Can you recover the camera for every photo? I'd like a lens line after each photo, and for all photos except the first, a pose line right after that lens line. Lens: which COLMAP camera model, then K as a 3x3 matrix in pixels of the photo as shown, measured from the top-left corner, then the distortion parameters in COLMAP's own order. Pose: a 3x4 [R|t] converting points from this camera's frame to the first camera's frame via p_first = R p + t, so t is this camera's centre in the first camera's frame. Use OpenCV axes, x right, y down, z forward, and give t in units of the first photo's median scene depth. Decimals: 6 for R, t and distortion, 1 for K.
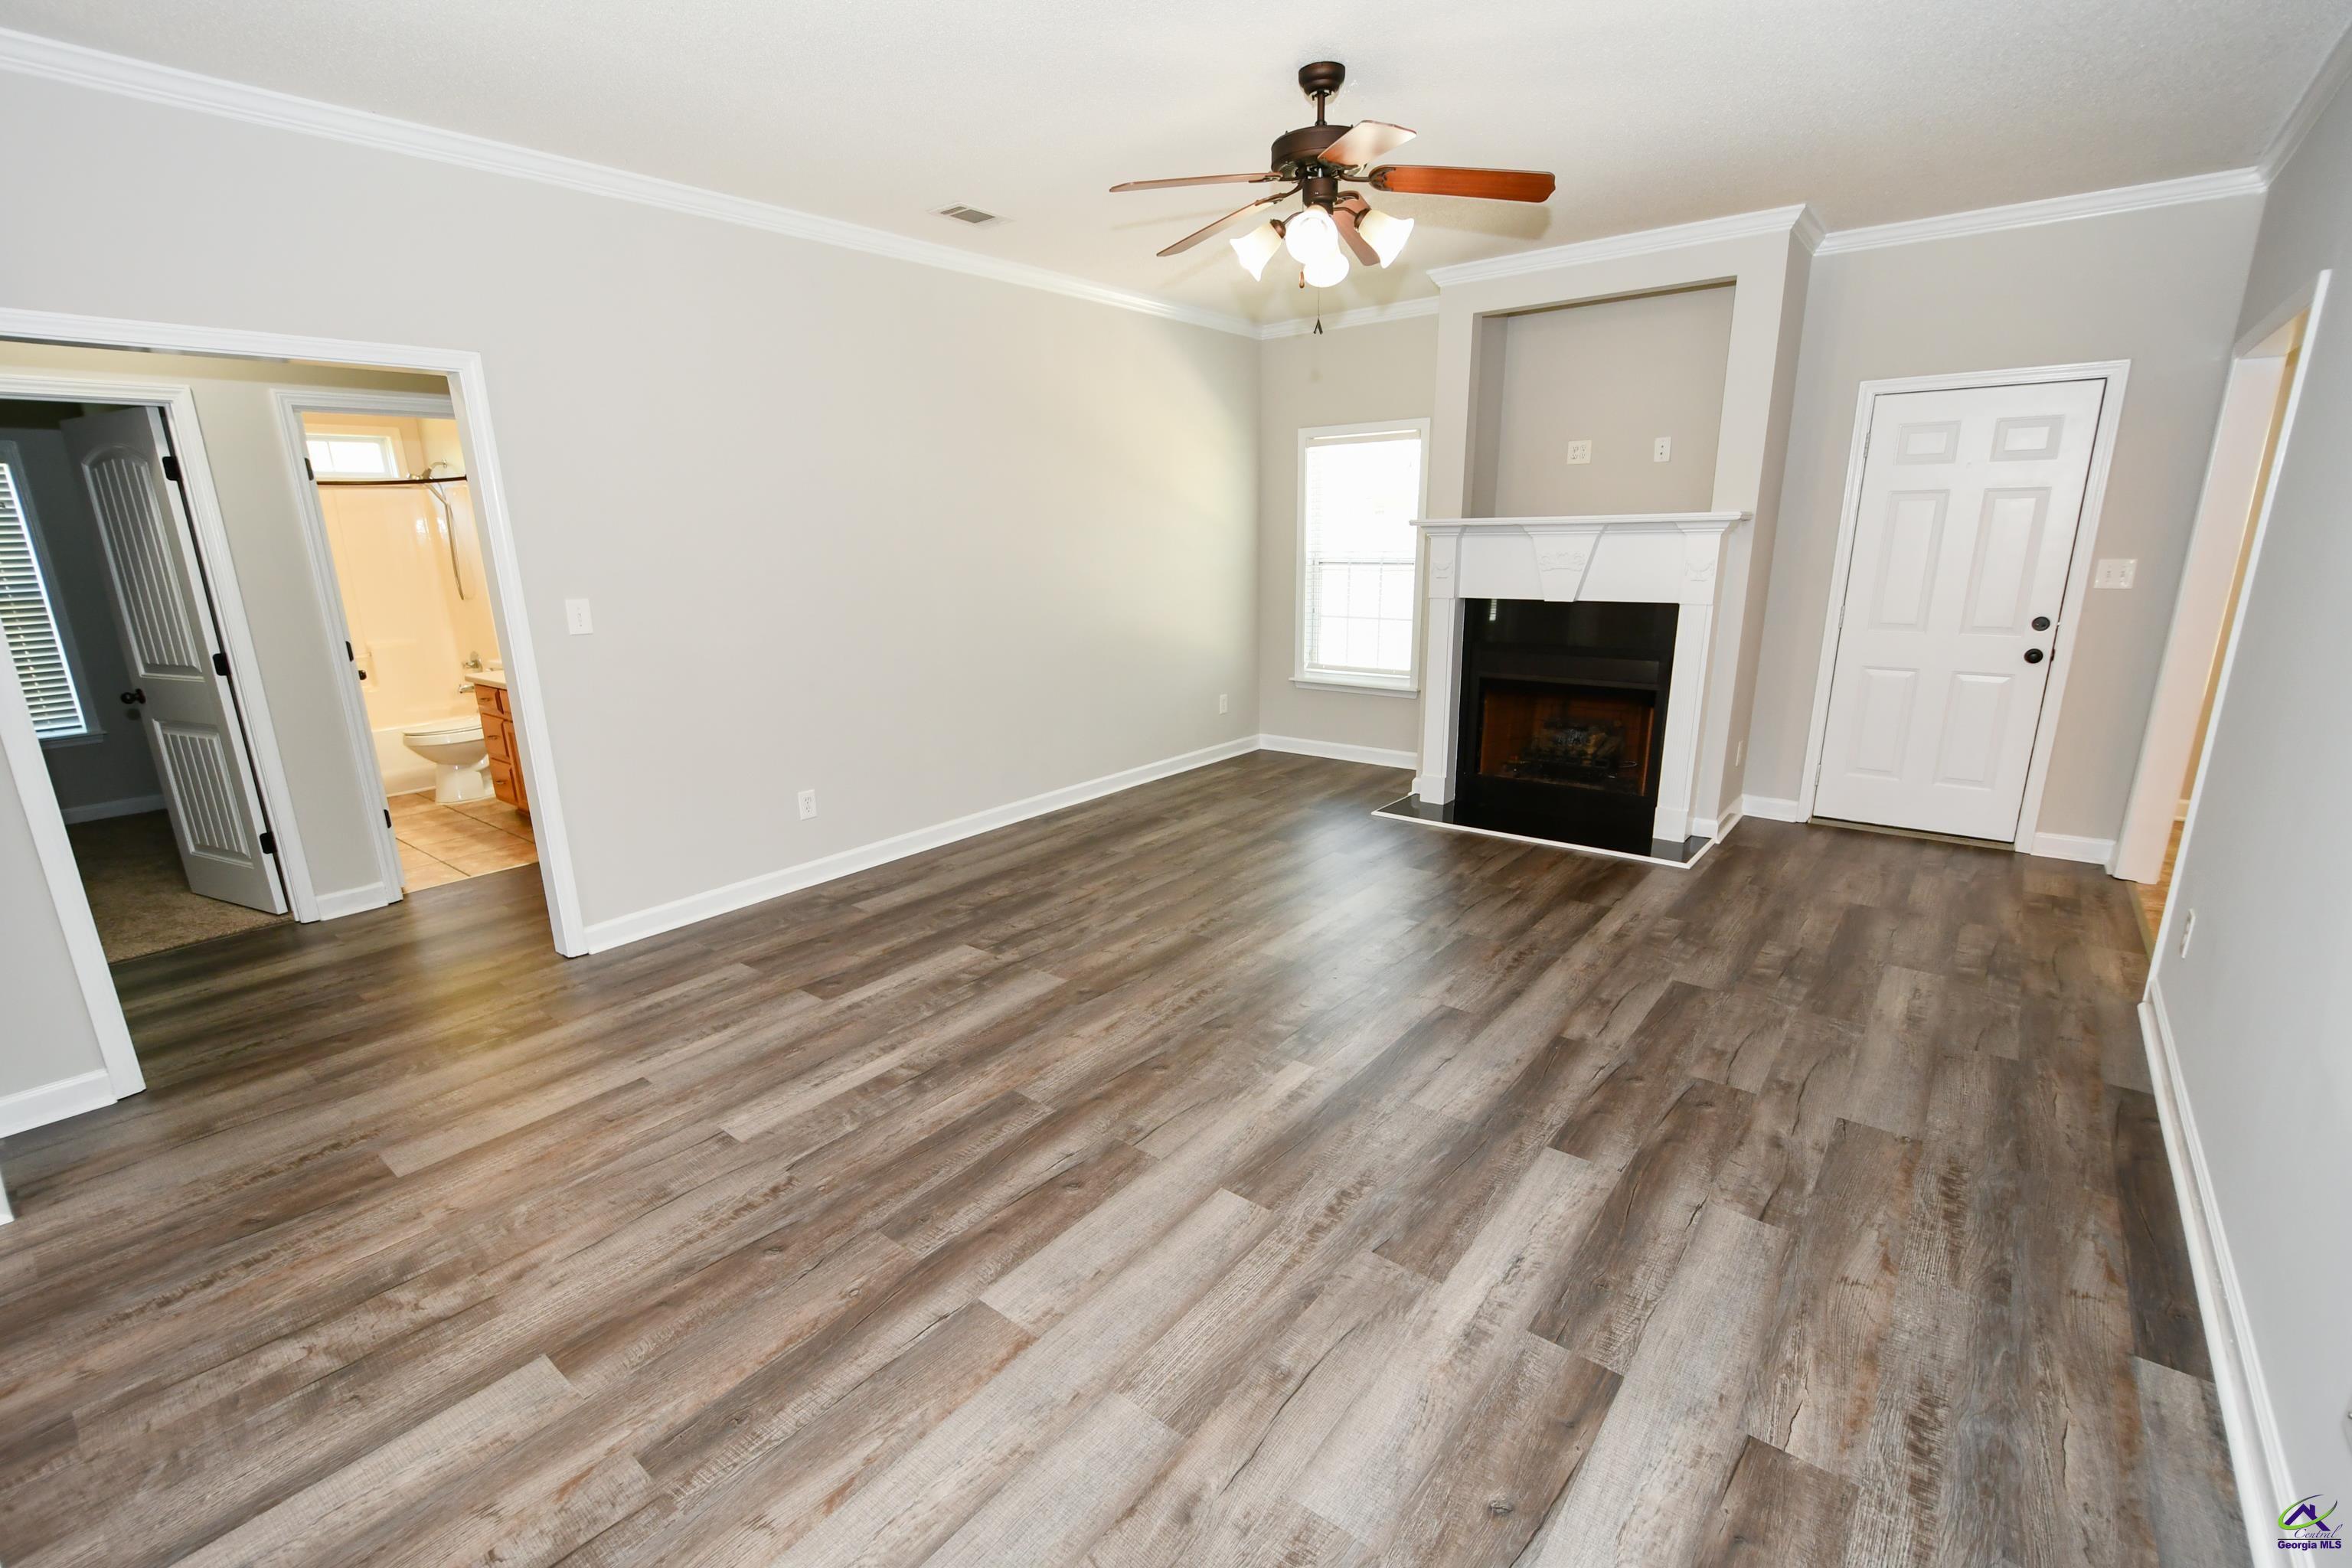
lens RADIAL K [[1027.3, 0, 1159.9], [0, 1027.3, 815.7], [0, 0, 1]] dist [-0.001717, -0.000400]
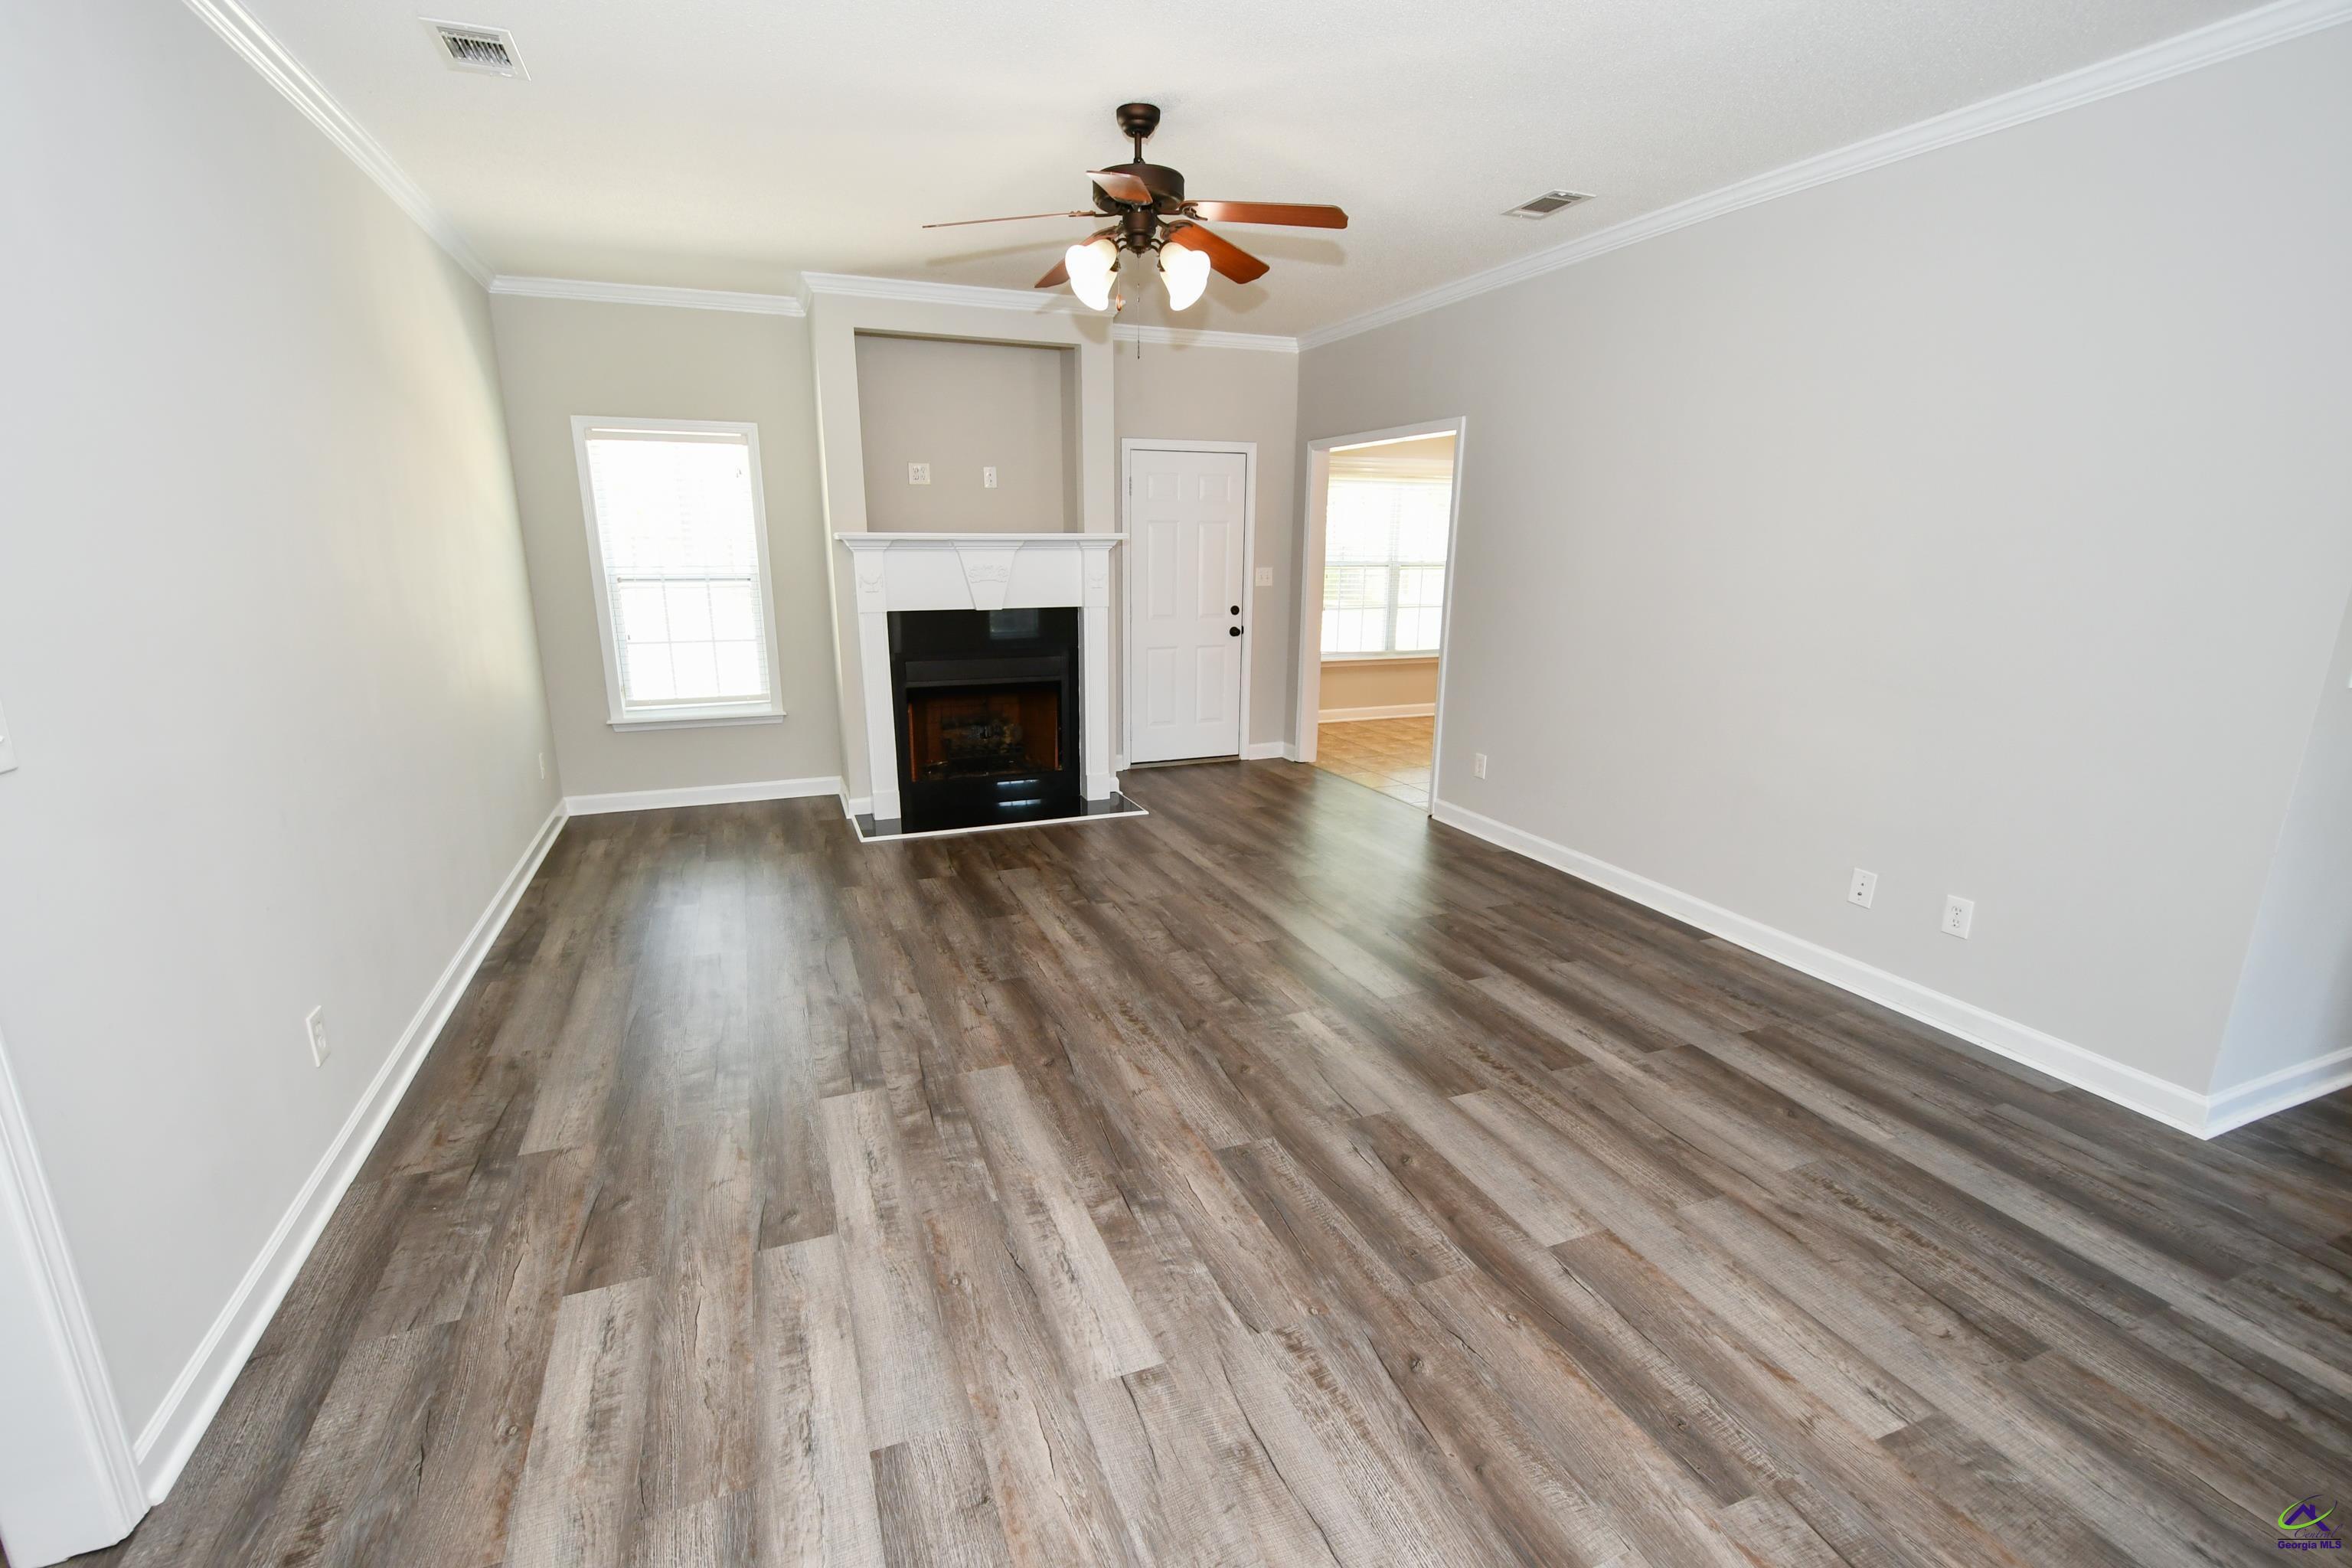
lens RADIAL K [[1031.3, 0, 1157.7], [0, 1031.3, 806.2], [0, 0, 1]] dist [0.004687, -0.008171]
pose [[0.492114, -0.200990, 0.847011, -0.835089], [0.221240, 0.969911, 0.101613, -0.126683], [-0.841948, 0.137387, 0.521774, 0.492164]]
